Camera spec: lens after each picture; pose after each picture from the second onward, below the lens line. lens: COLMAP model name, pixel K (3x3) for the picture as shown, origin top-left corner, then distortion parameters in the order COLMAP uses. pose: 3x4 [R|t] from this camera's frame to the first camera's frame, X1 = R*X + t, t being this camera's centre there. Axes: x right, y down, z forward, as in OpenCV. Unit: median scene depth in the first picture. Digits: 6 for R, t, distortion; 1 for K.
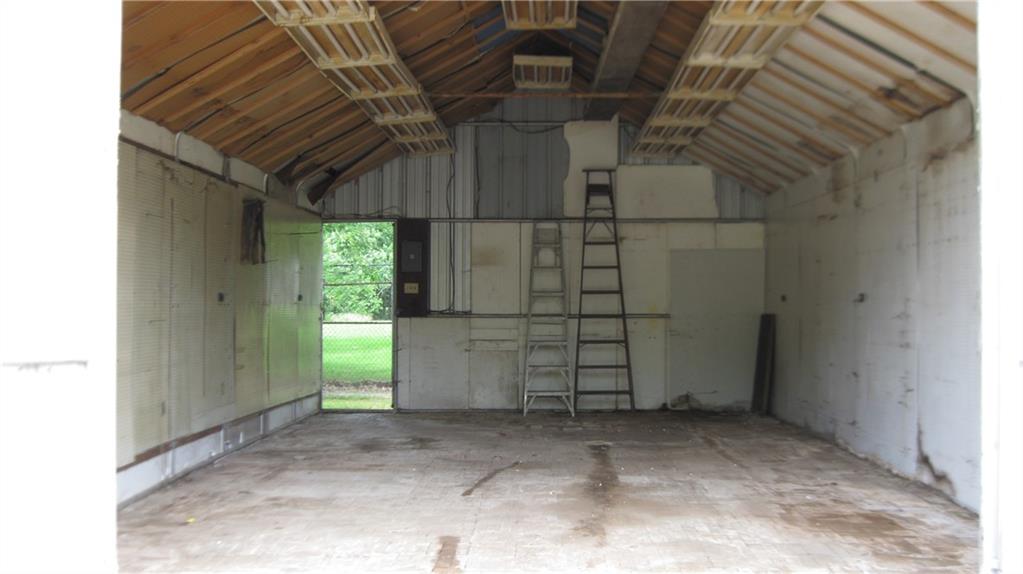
lens RADIAL K [[1064.7, 0, 511.5], [0, 1064.7, 287.0], [0, 0, 1]] dist [-0.119238, -0.000938]
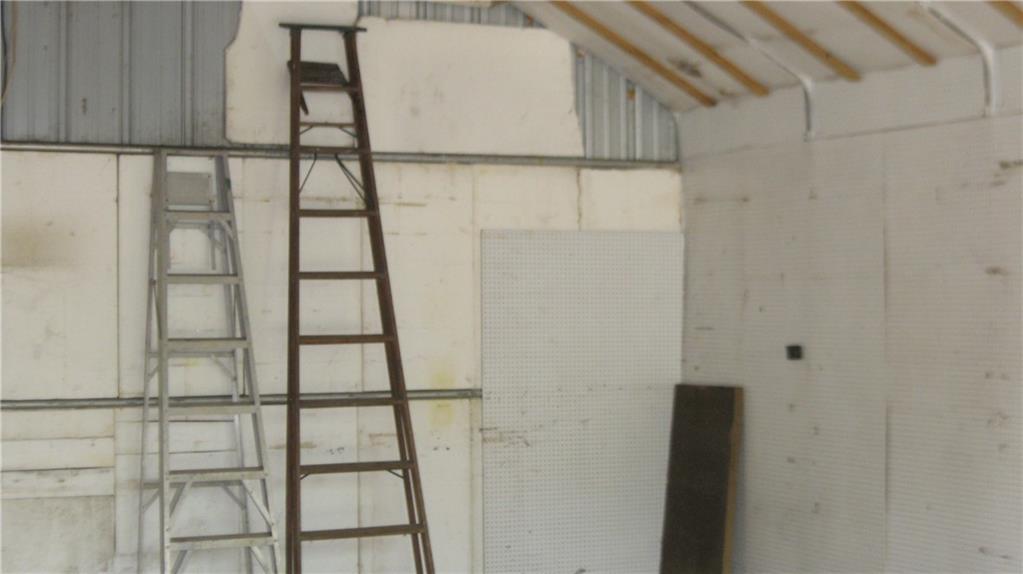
lens RADIAL K [[1917.0, 0, 511.5], [0, 1917.0, 287.0], [0, 0, 1]] dist [-0.125434, -0.147513]
pose [[0.897262, -0.002117, 0.441493, -0.189486], [-0.000971, 0.999977, 0.006768, -0.021273], [-0.441497, -0.006502, 0.897239, 0.383216]]
